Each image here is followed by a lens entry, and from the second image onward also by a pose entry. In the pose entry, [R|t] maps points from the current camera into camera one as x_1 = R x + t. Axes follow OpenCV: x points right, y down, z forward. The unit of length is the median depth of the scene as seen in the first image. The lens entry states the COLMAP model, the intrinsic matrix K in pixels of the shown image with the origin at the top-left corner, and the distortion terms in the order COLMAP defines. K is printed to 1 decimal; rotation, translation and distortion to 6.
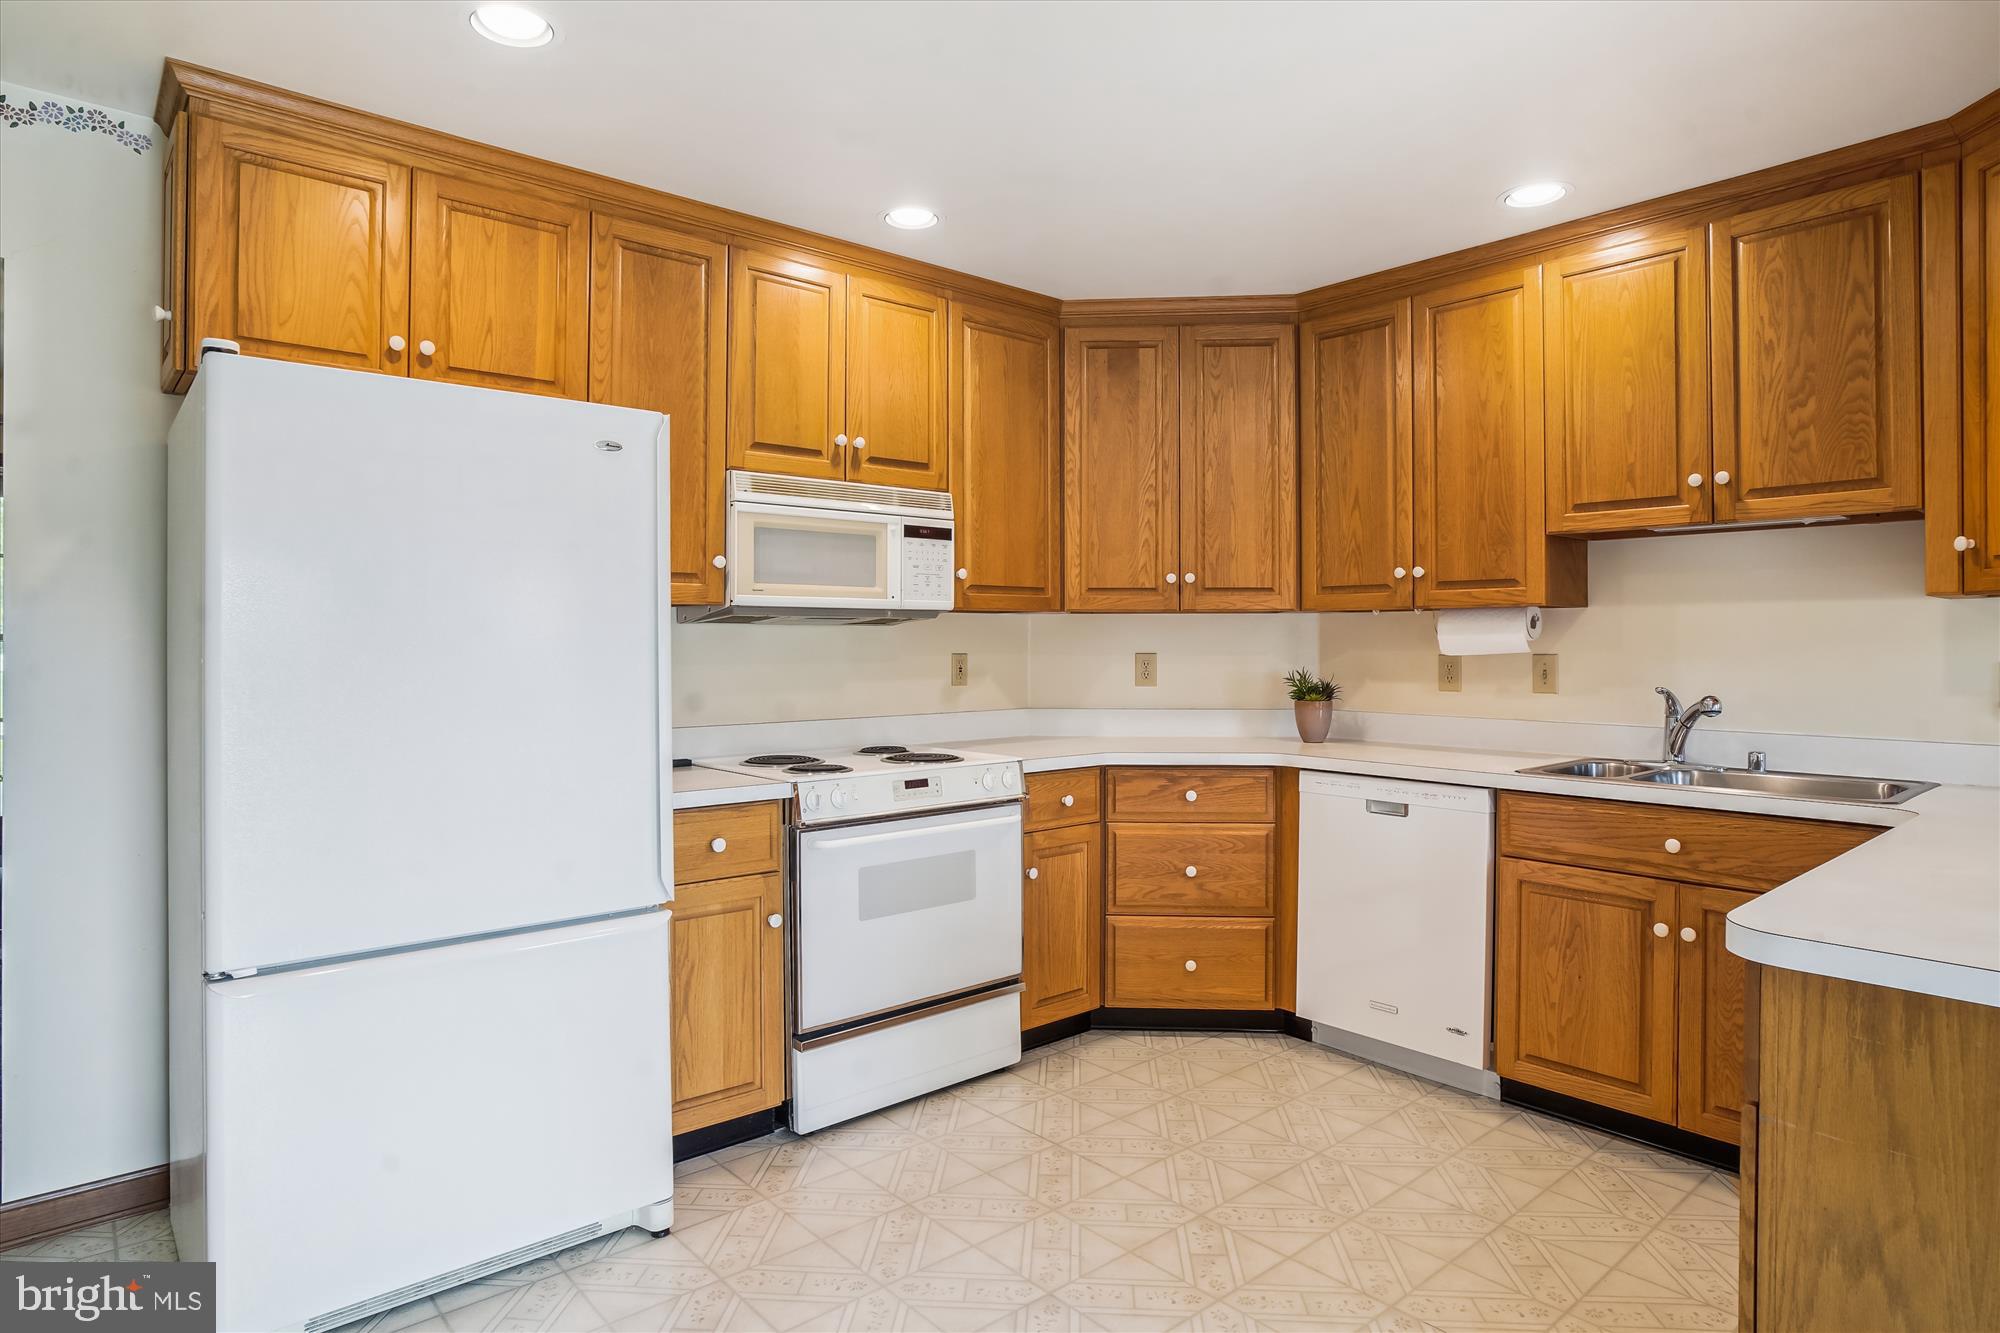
lens RADIAL K [[1113.4, 0, 996.7], [0, 1113.4, 647.3], [0, 0, 1]] dist [-0.037818, 0.001277]
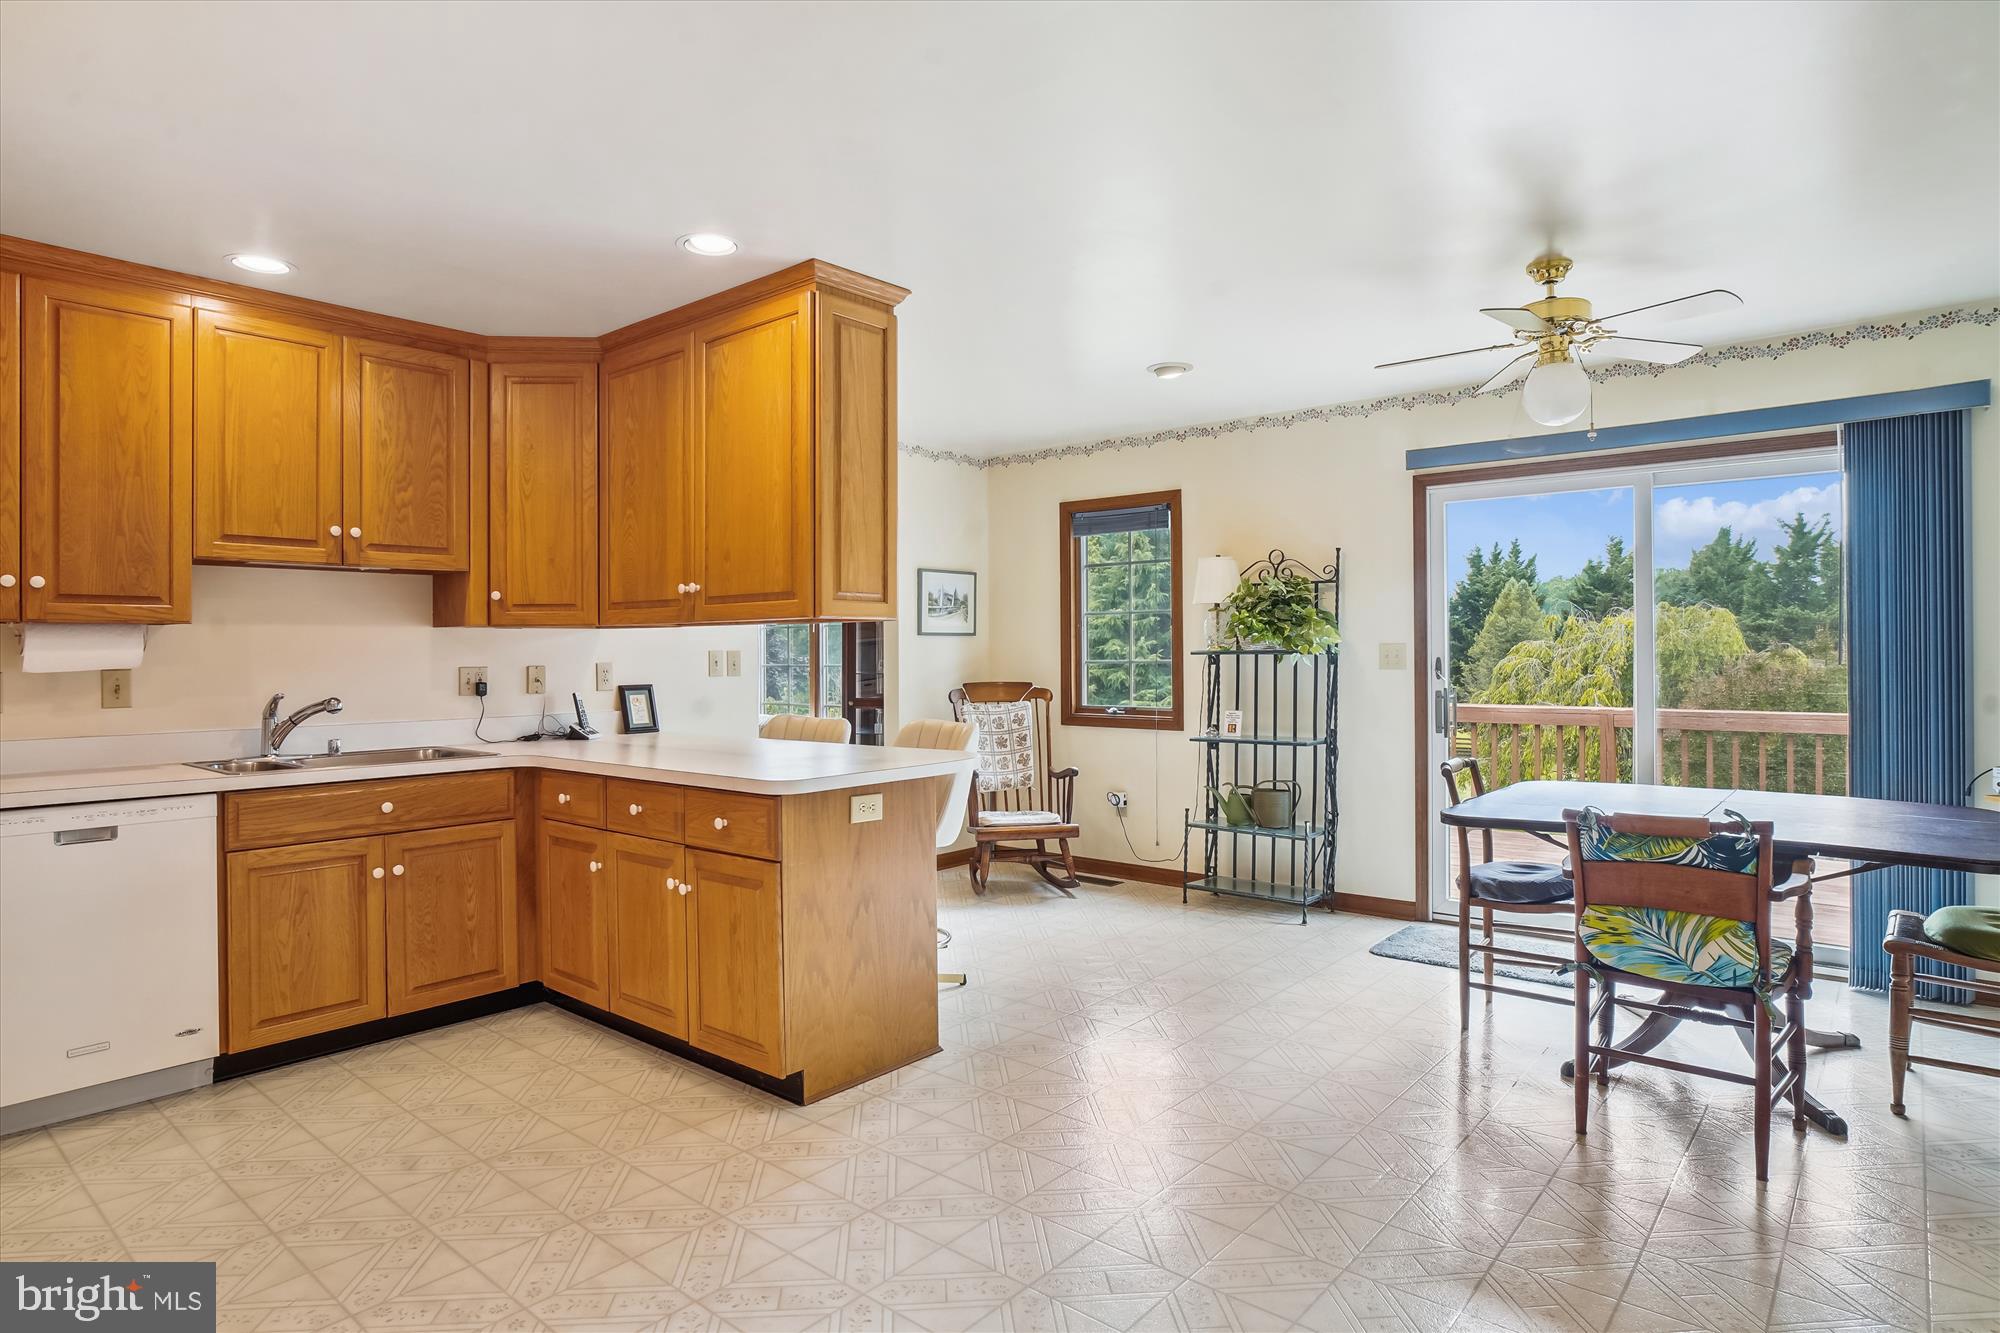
lens RADIAL K [[1113.4, 0, 996.7], [0, 1113.4, 647.3], [0, 0, 1]] dist [-0.037818, 0.001277]
pose [[-0.167602, 0.002825, 0.985851, -0.775448], [0.009913, 0.999950, -0.001180, -0.005738], [-0.985805, 0.009575, -0.167621, 0.449792]]
